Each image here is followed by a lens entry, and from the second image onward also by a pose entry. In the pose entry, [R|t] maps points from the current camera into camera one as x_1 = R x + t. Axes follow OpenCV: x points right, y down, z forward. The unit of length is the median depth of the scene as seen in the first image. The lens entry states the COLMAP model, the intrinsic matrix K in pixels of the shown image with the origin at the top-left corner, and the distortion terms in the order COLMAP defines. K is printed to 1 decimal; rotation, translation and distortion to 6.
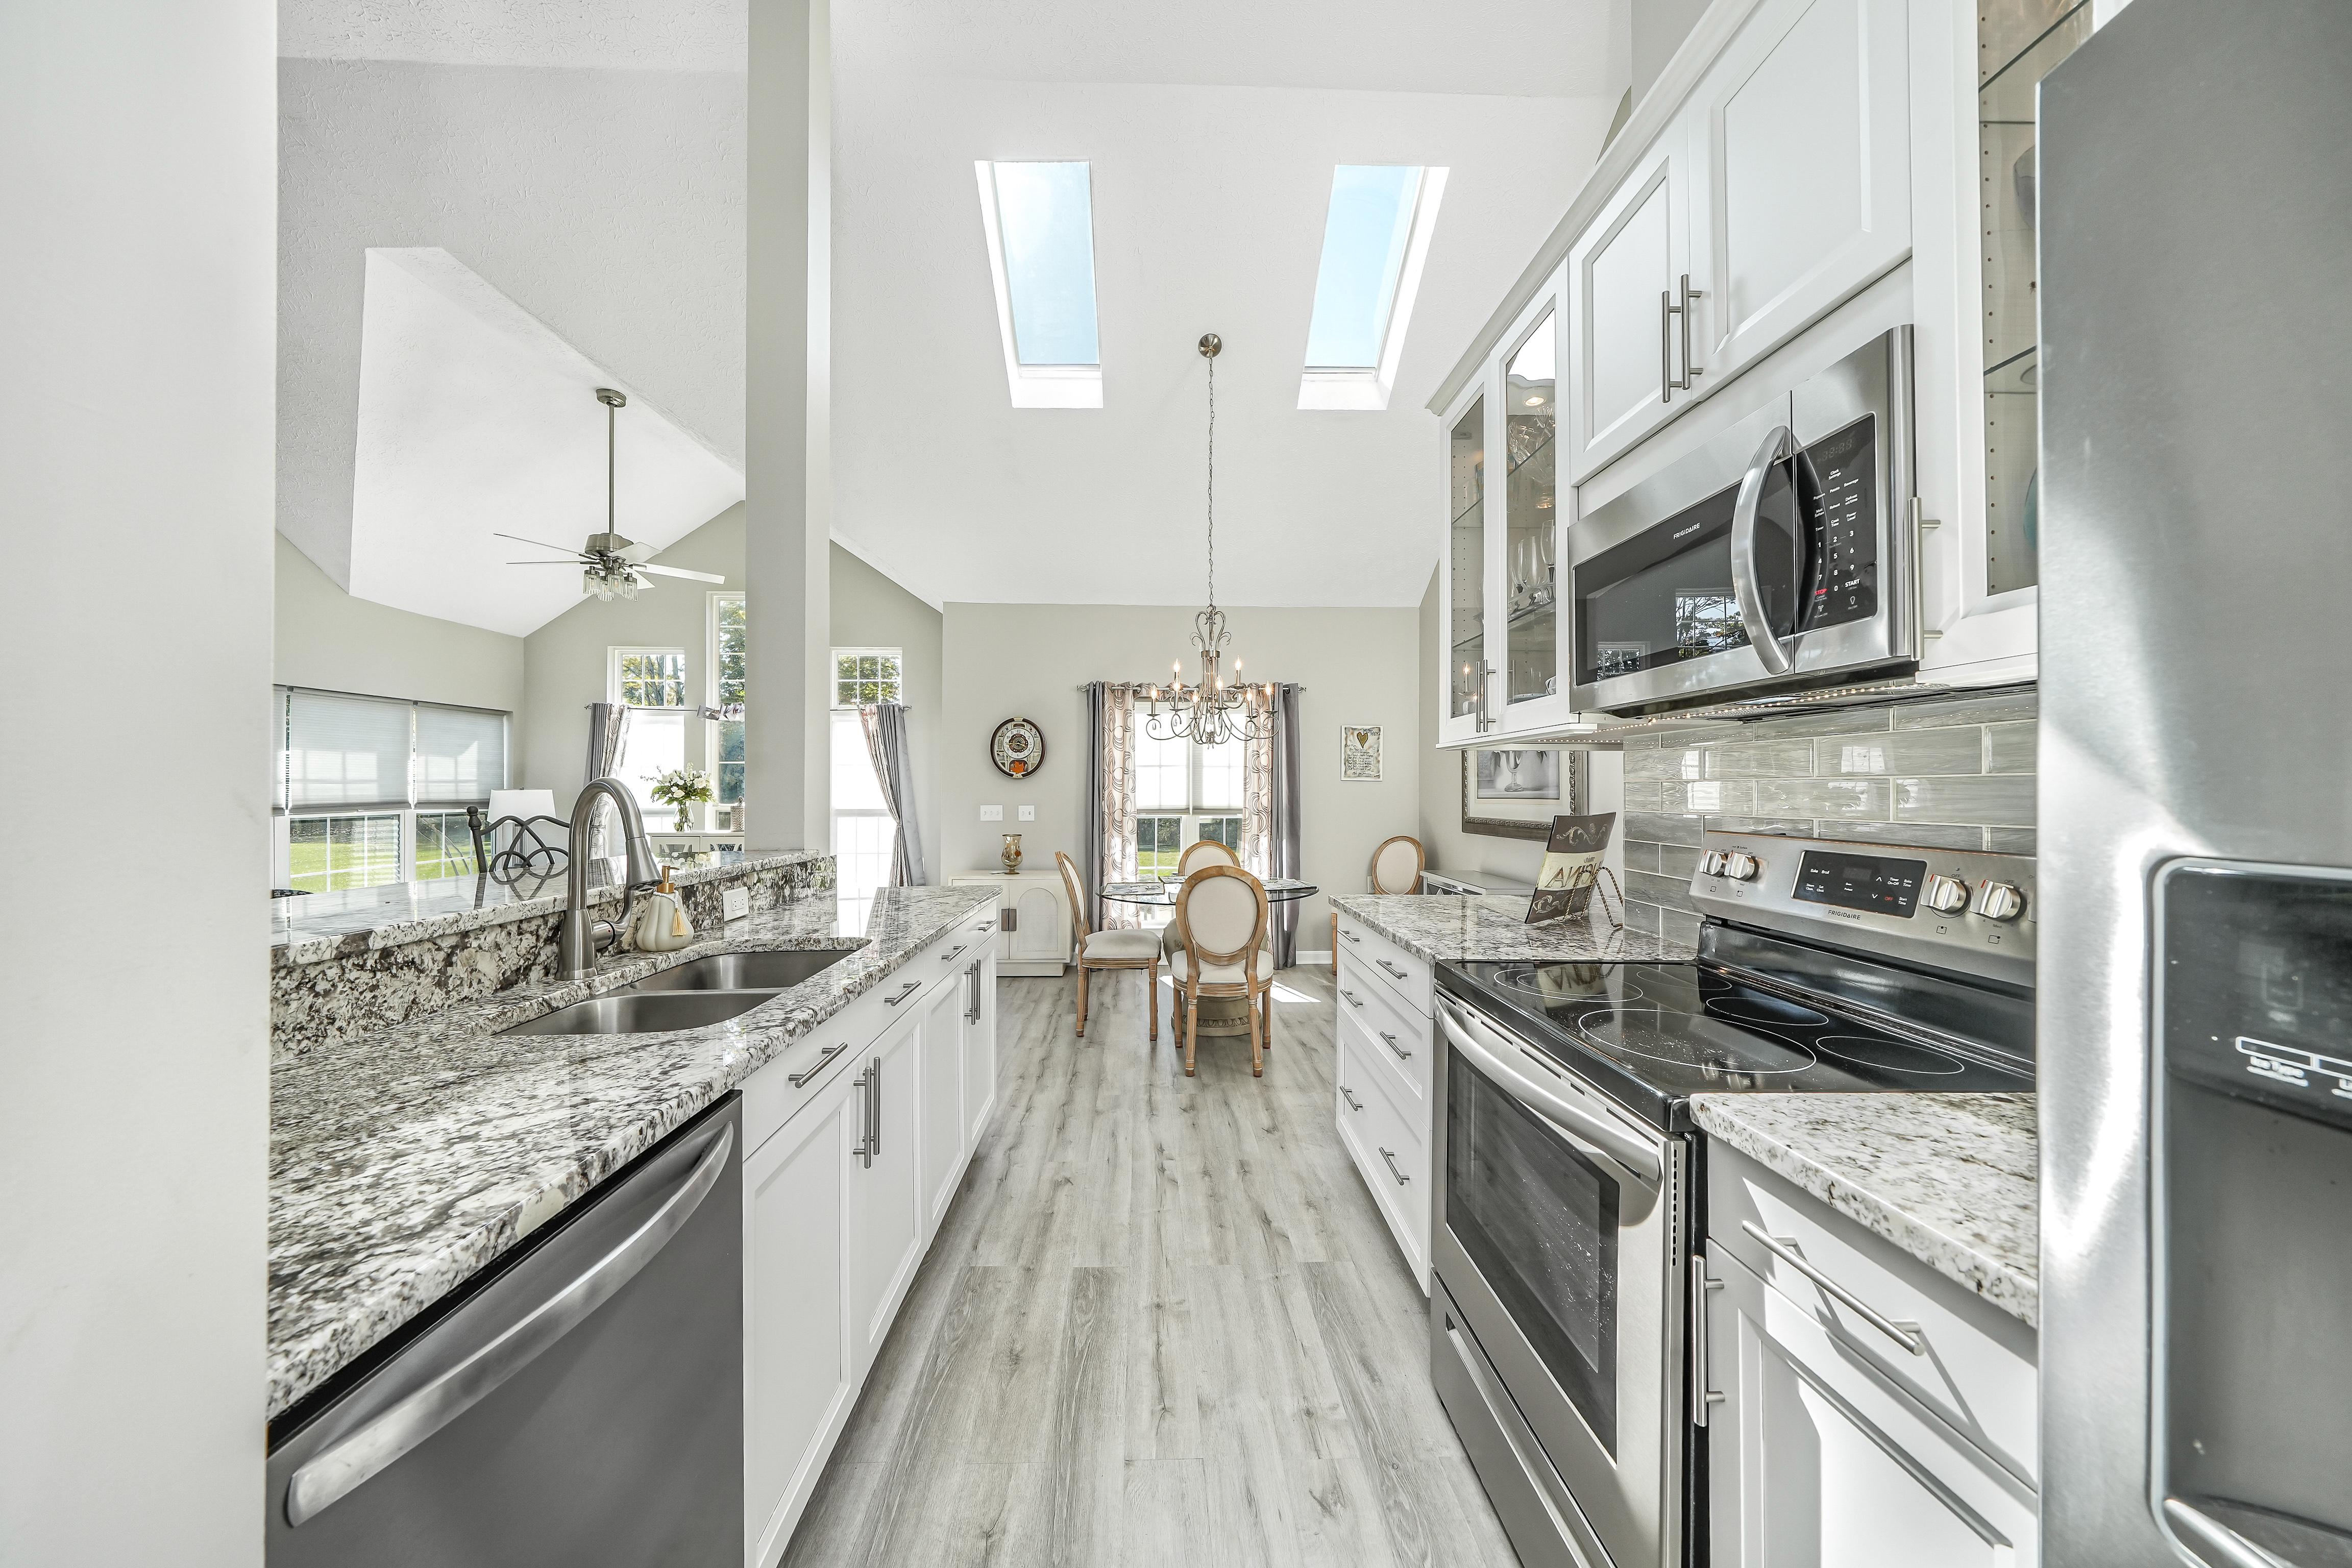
lens RADIAL K [[804.8, 0, 1149.5], [0, 804.8, 776.2], [0, 0, 1]] dist [0.001642, 0.000140]
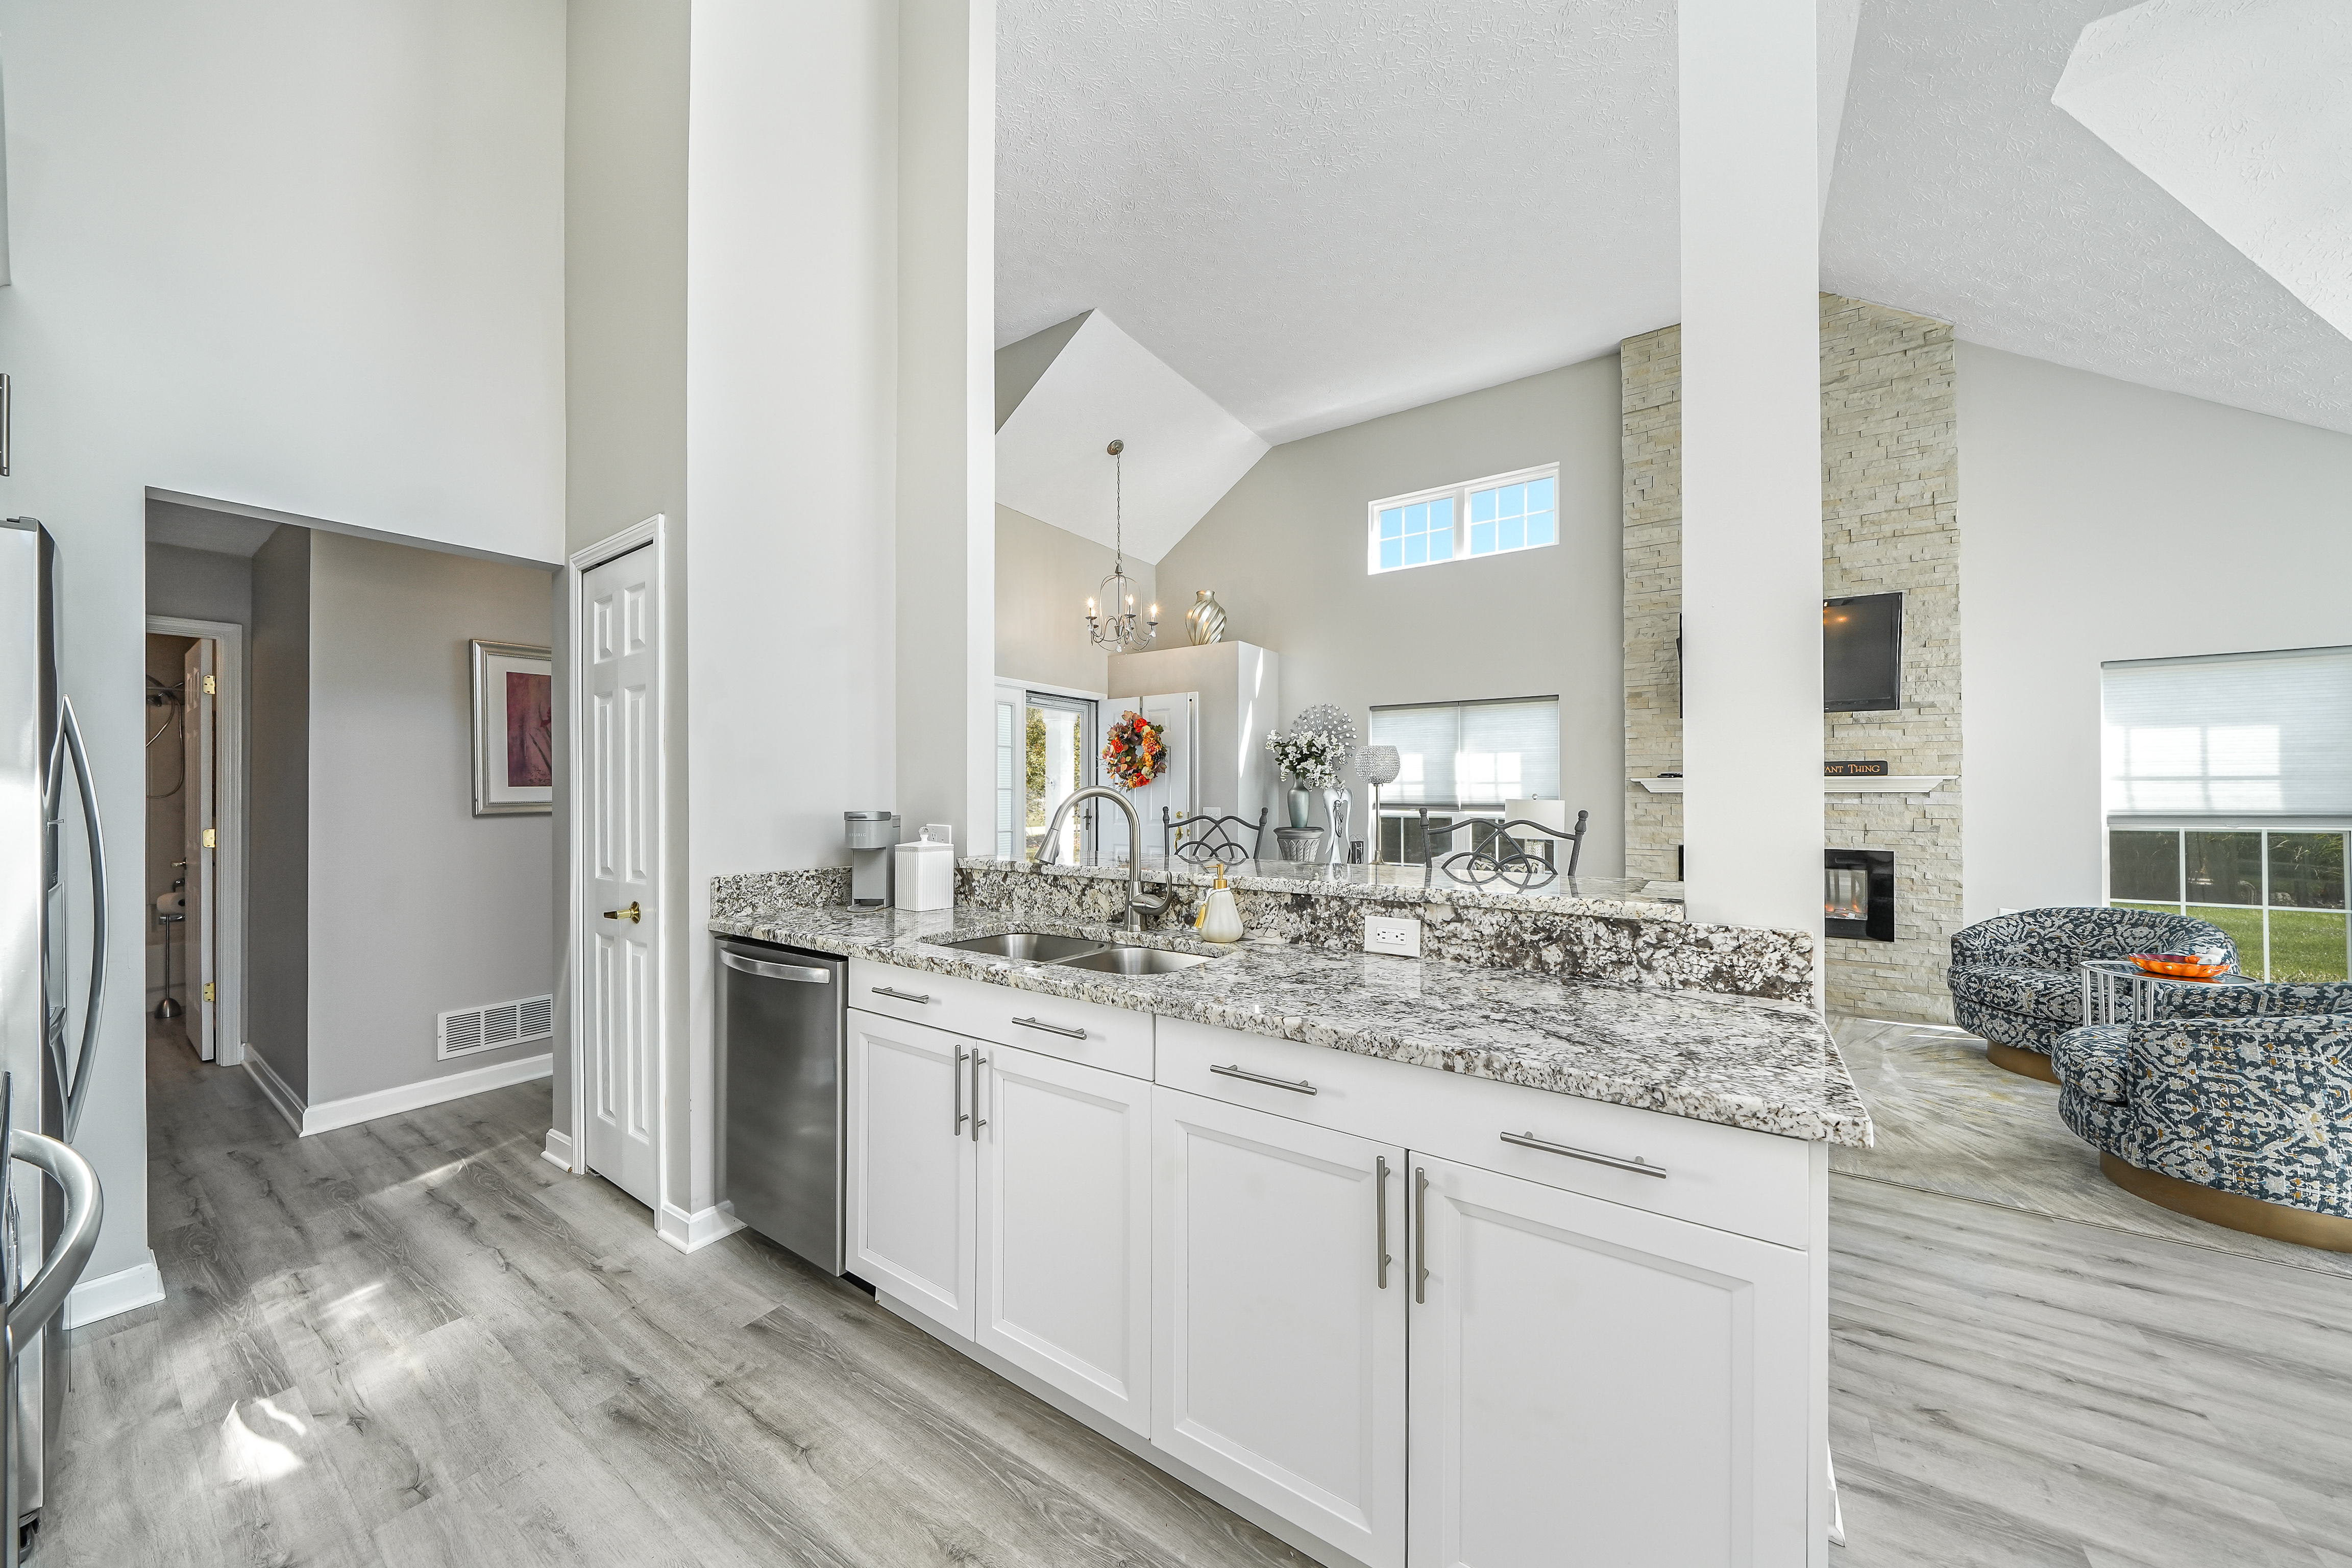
lens RADIAL K [[811.4, 0, 1162.5], [0, 811.4, 787.9], [0, 0, 1]] dist [-0.005999, 0.001105]
pose [[-0.573014, -0.003812, -0.819537, 0.340775], [0.016287, 0.999739, -0.016038, 0.026763], [0.819384, -0.022538, -0.572802, 1.580566]]
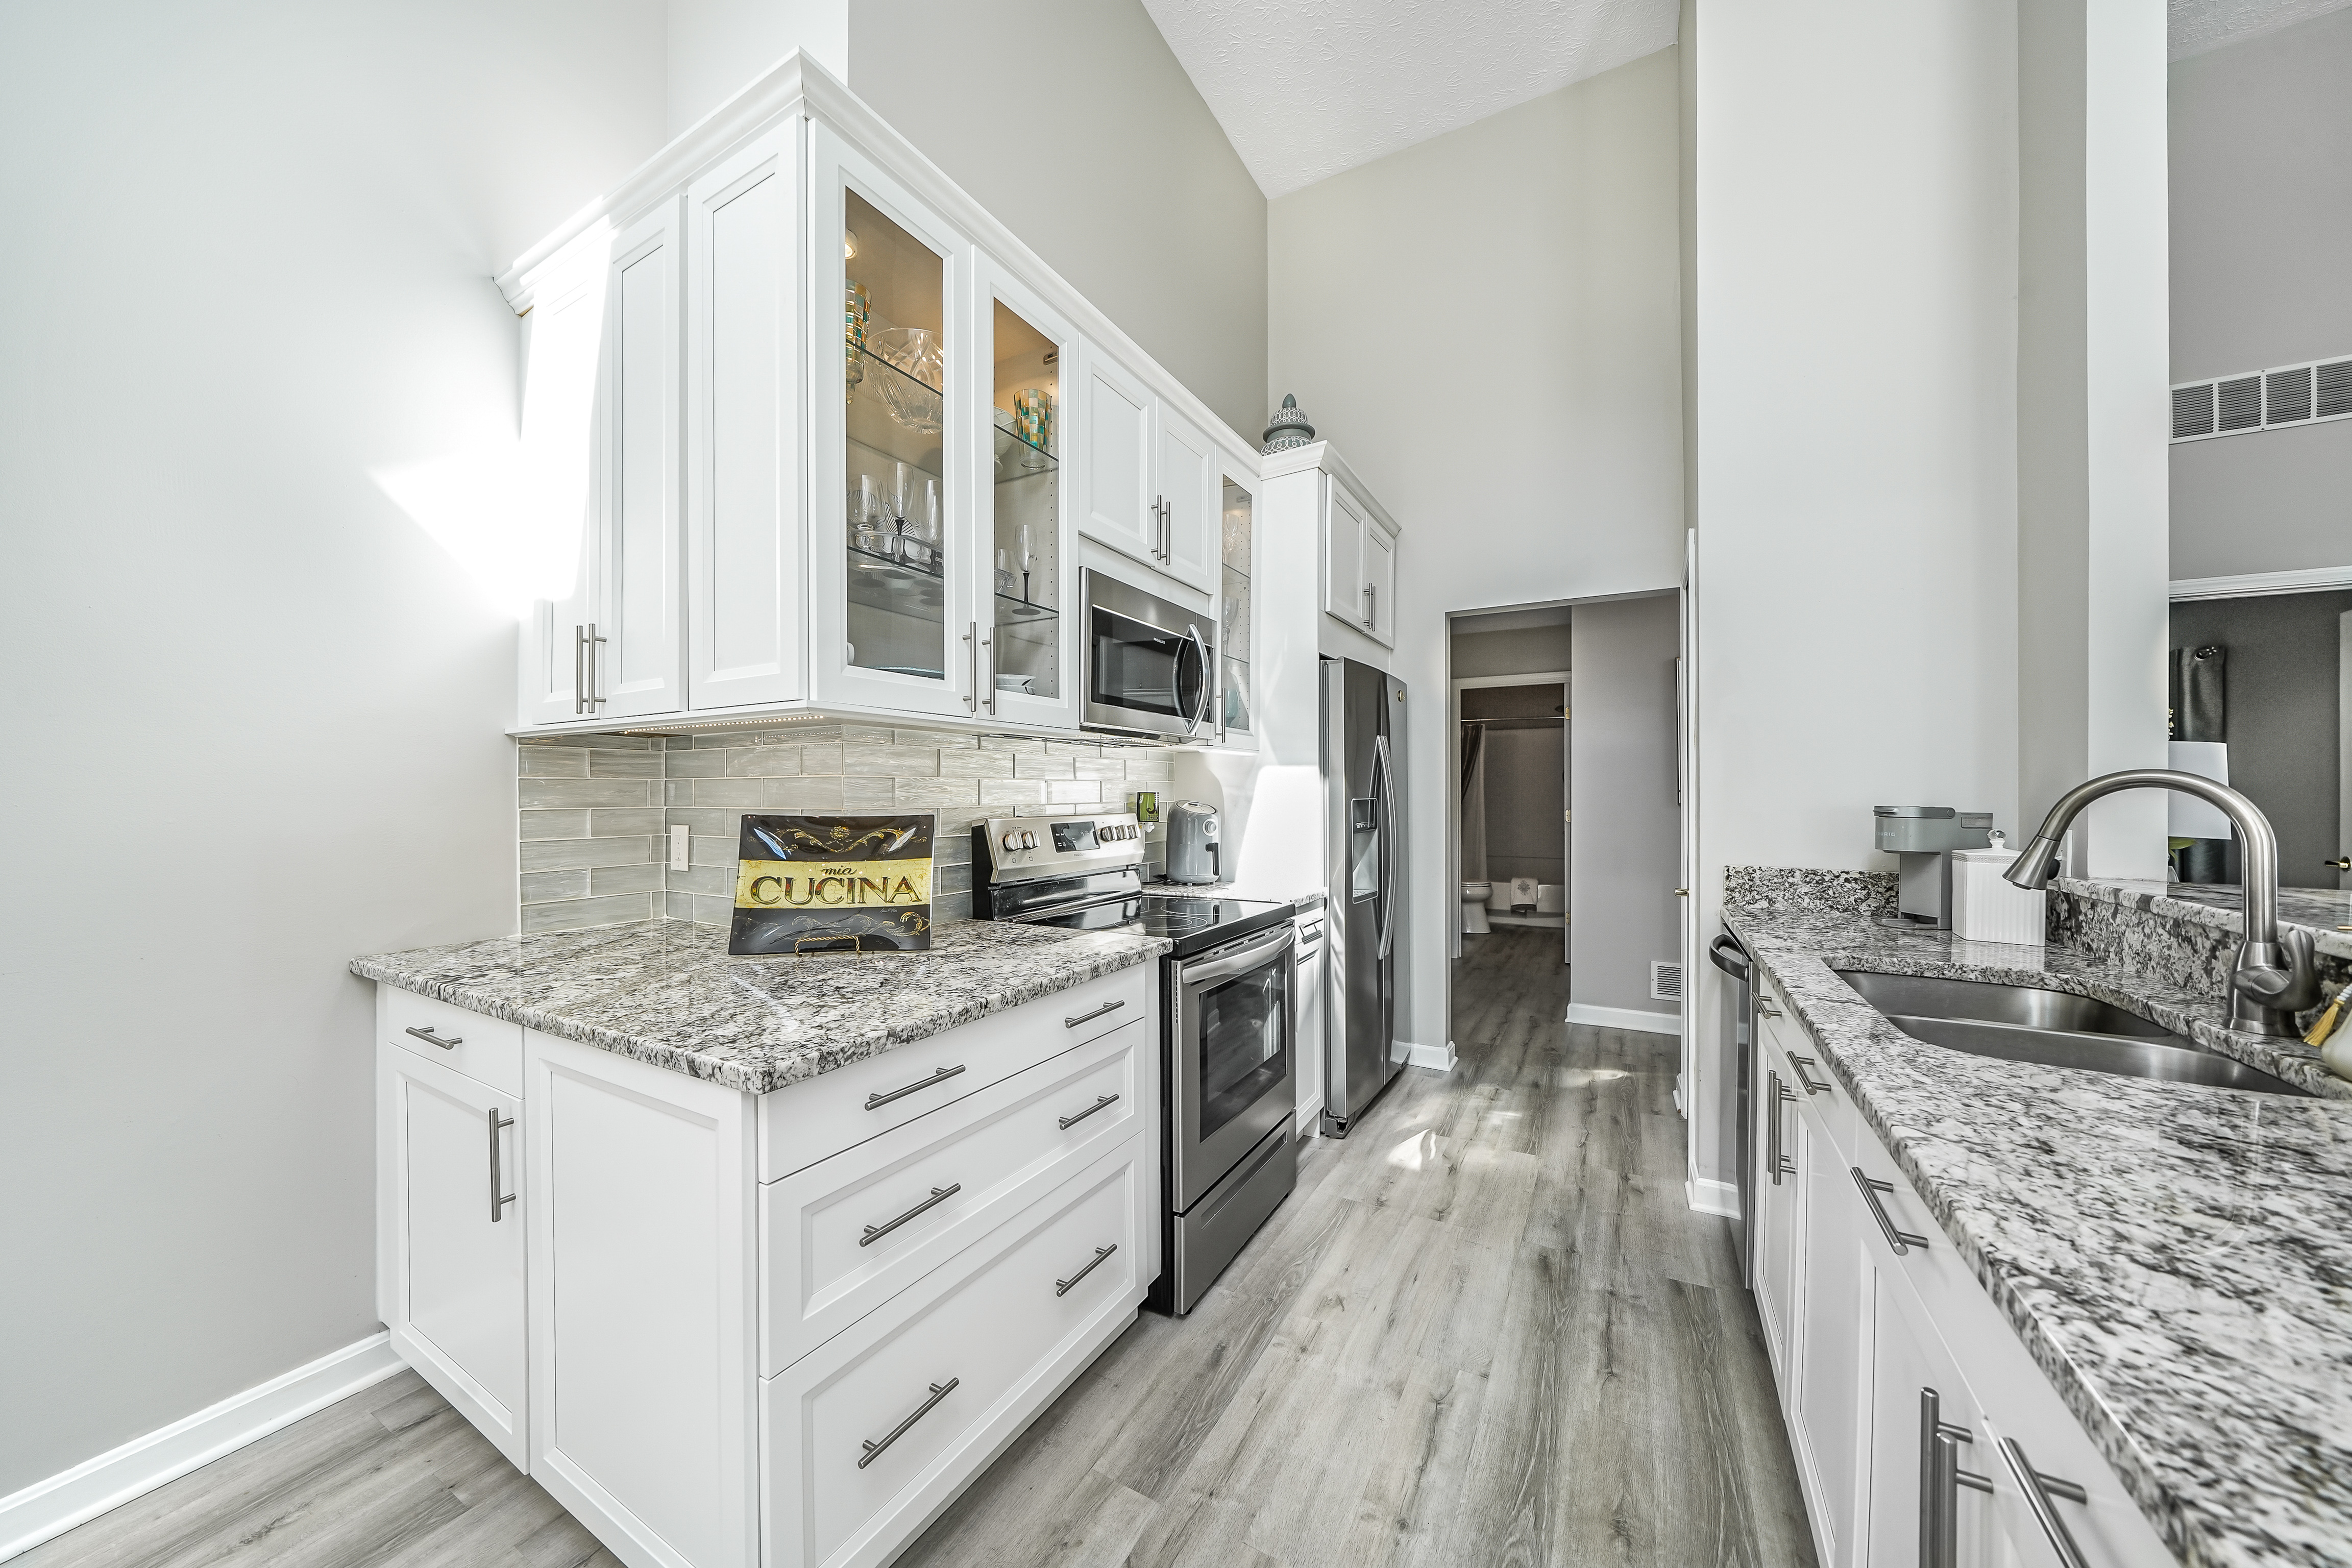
lens RADIAL K [[811.4, 0, 1165.4], [0, 811.4, 791.3], [0, 0, 1]] dist [-0.005999, 0.001105]
pose [[-0.869012, -0.001800, 0.494788, -0.167356], [-0.007916, 0.999916, -0.010267, 0.035047], [-0.494728, -0.012839, -0.868953, 1.867821]]
